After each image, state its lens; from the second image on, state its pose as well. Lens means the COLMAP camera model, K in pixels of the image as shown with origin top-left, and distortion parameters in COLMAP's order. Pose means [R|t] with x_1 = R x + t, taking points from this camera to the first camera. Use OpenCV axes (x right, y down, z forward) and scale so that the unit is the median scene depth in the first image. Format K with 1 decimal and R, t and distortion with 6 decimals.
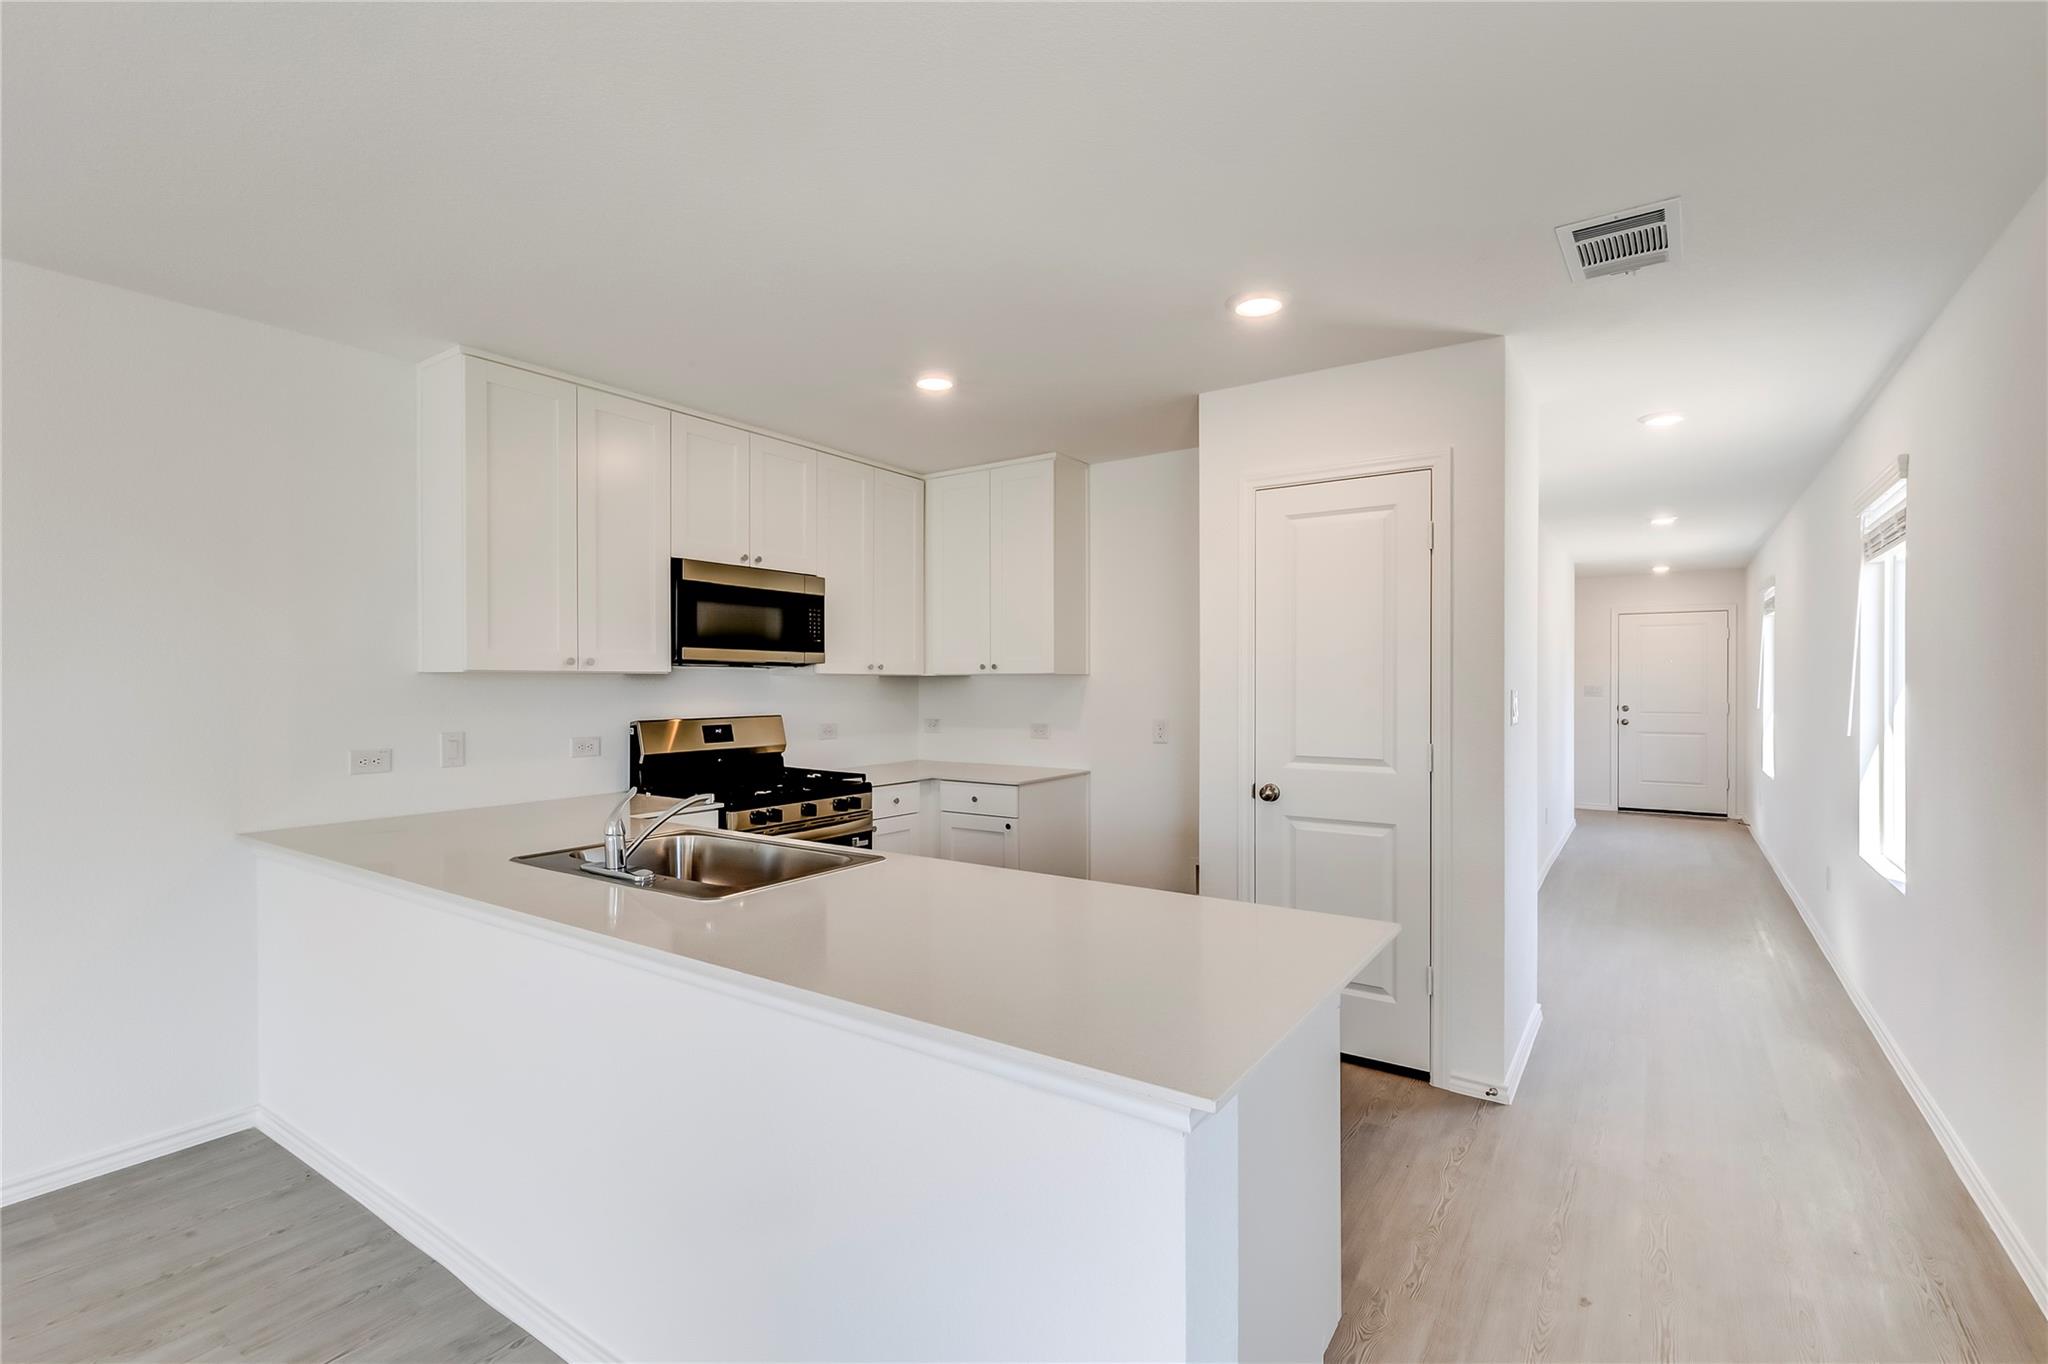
lens RADIAL K [[935.9, 0, 1024.0], [0, 935.9, 682.0], [0, 0, 1]] dist [0.008241, -0.001343]
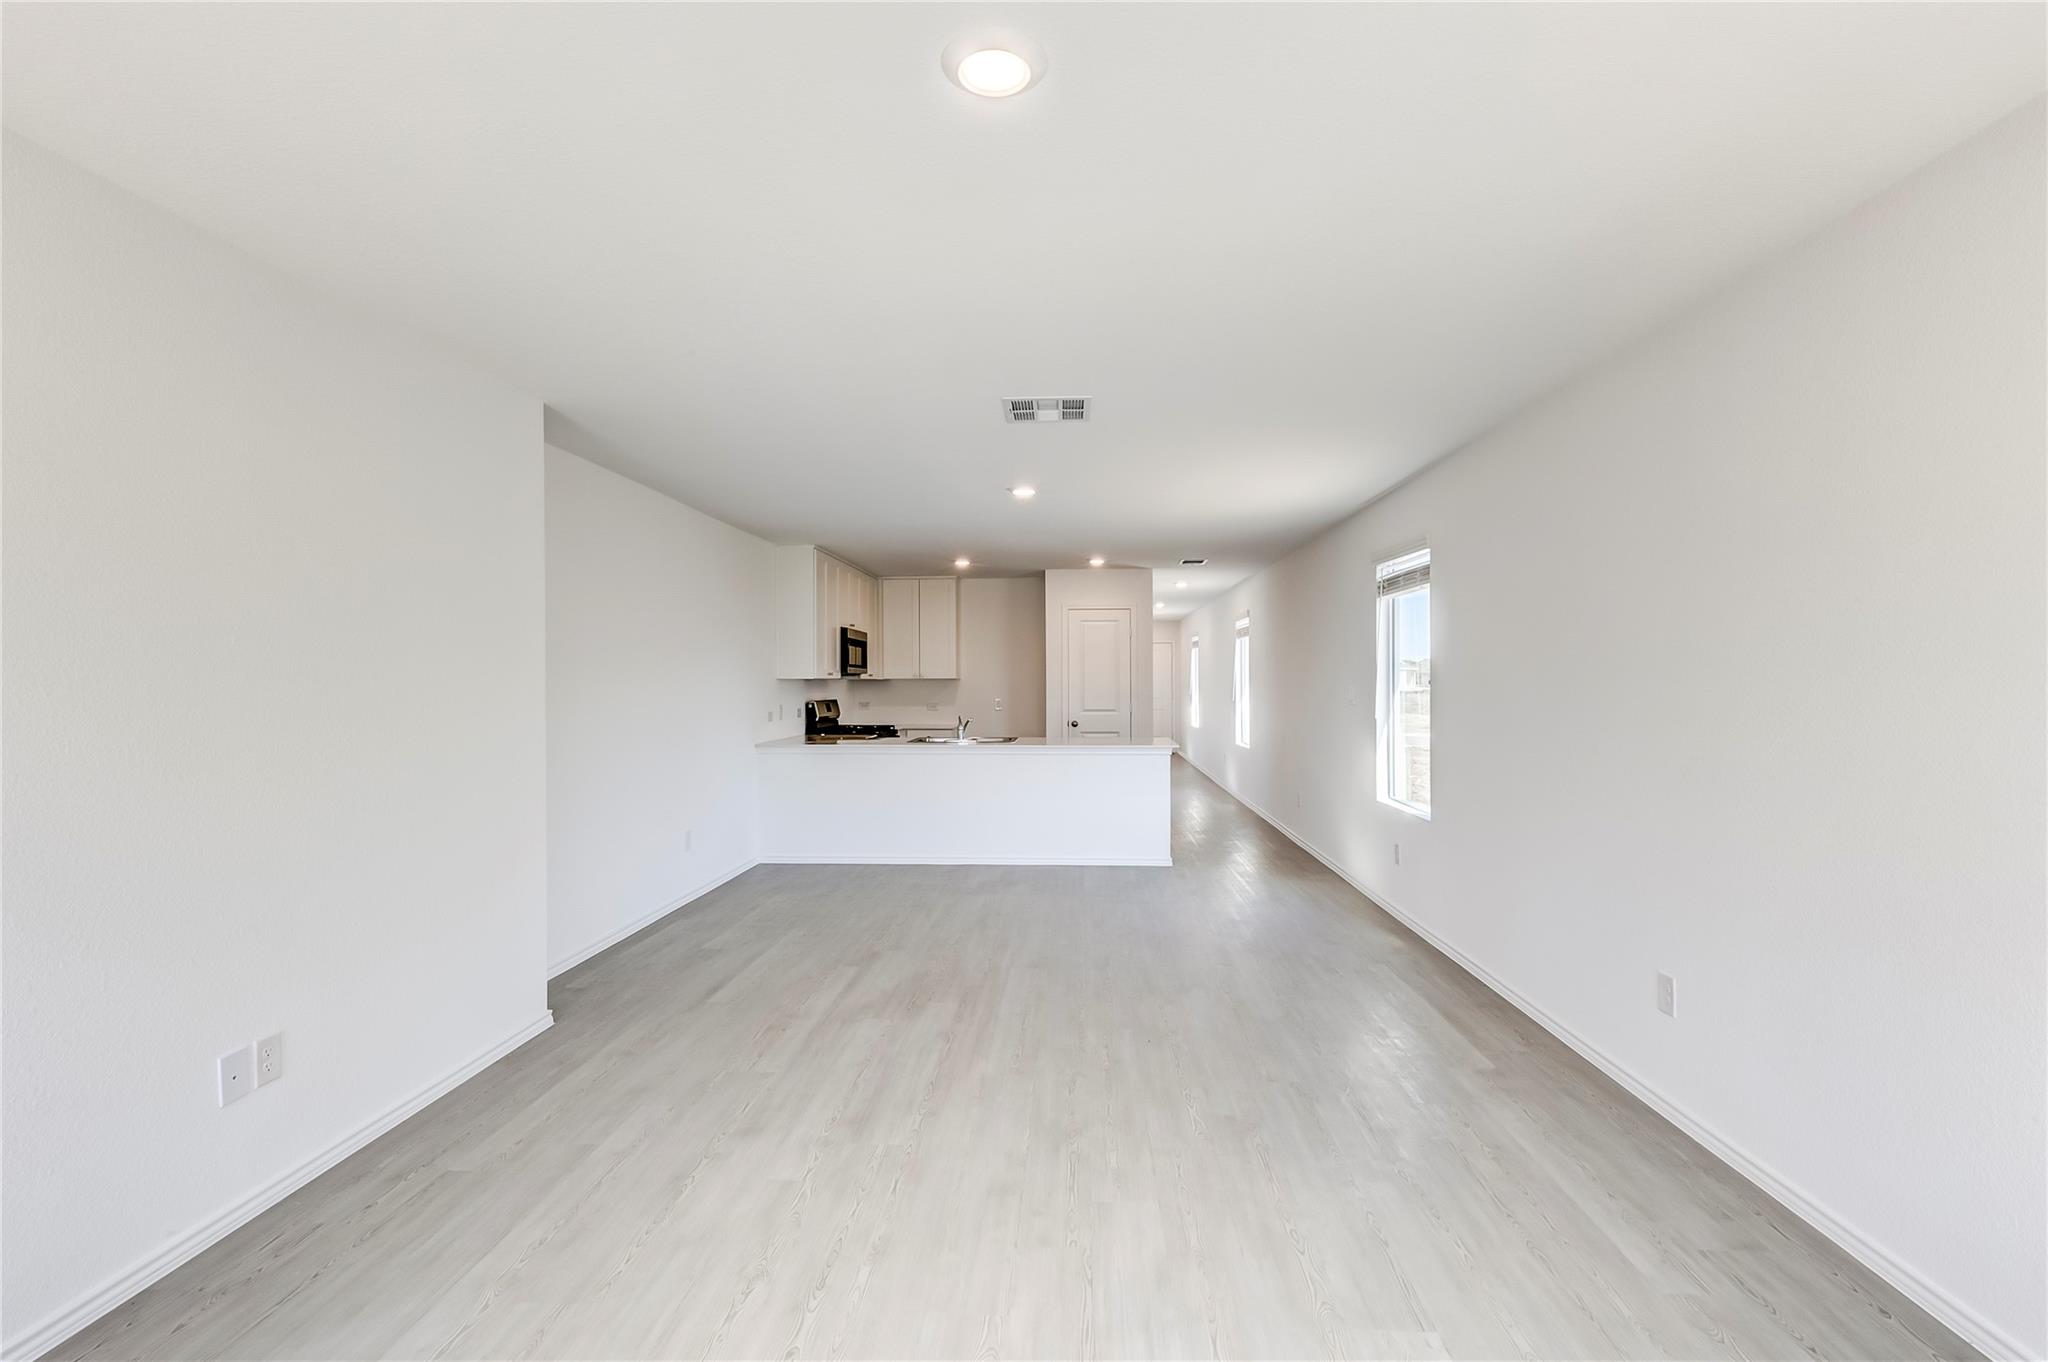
lens RADIAL K [[935.9, 0, 1024.0], [0, 935.9, 681.0], [0, 0, 1]] dist [0.008241, -0.001343]
pose [[0.859773, -0.005476, 0.510646, -1.147437], [0.007473, 0.999970, -0.001859, 0.003303], [-0.510621, 0.005414, 0.859789, -1.148202]]
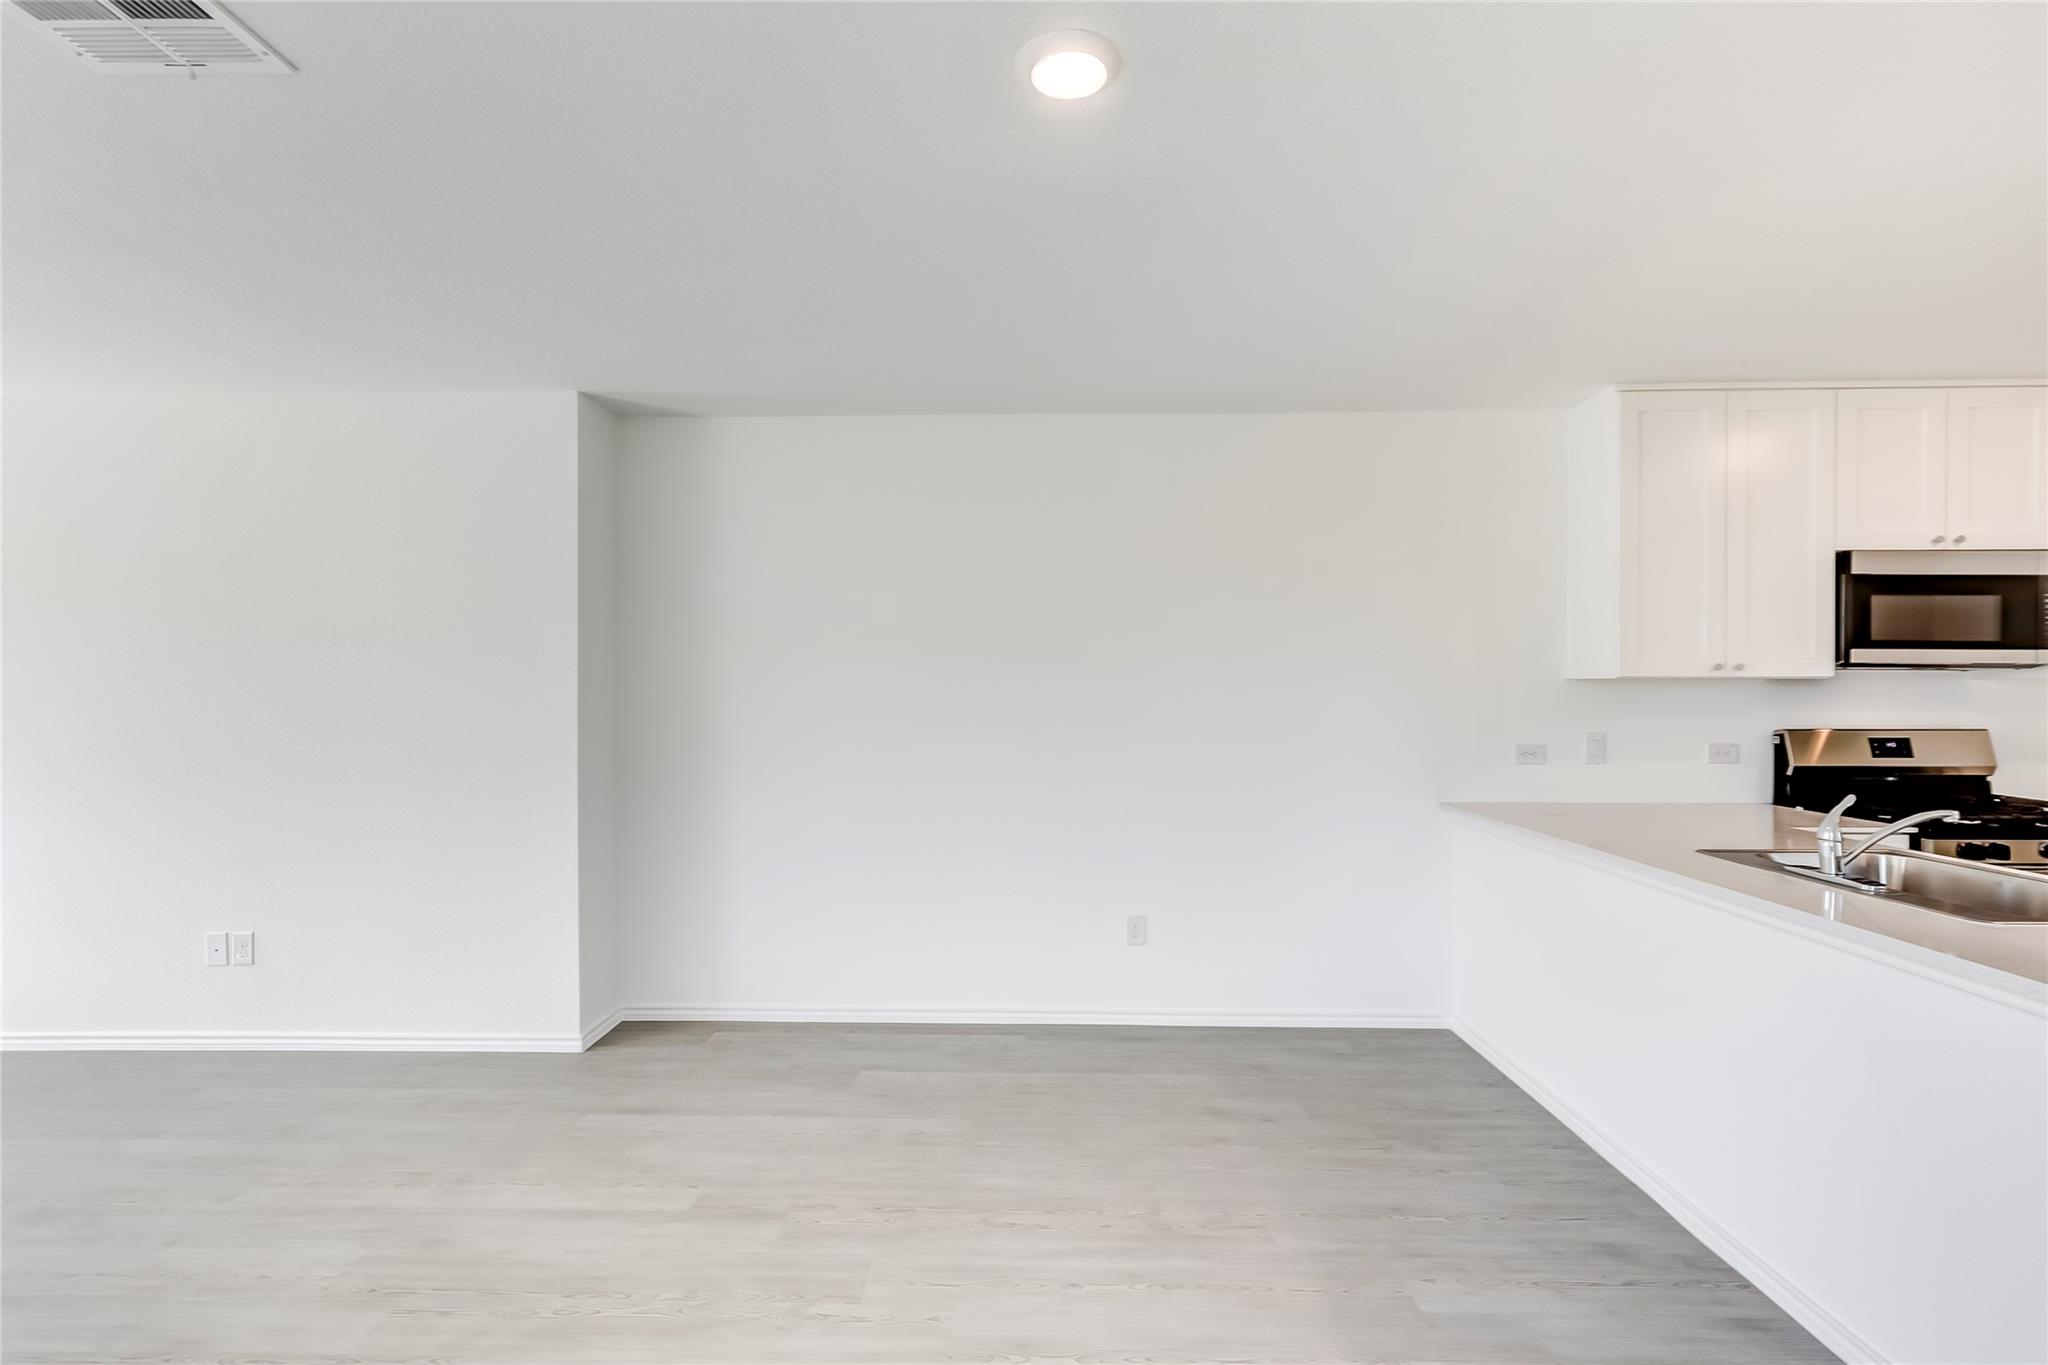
lens RADIAL K [[944.0, 0, 1013.2], [0, 944.0, 690.5], [0, 0, 1]] dist [0.006968, -0.000241]
pose [[0.543687, 0.003000, -0.839283, -0.037597], [-0.000771, 0.999995, 0.003075, 0.000435], [0.839288, -0.001025, 0.543686, -0.172118]]
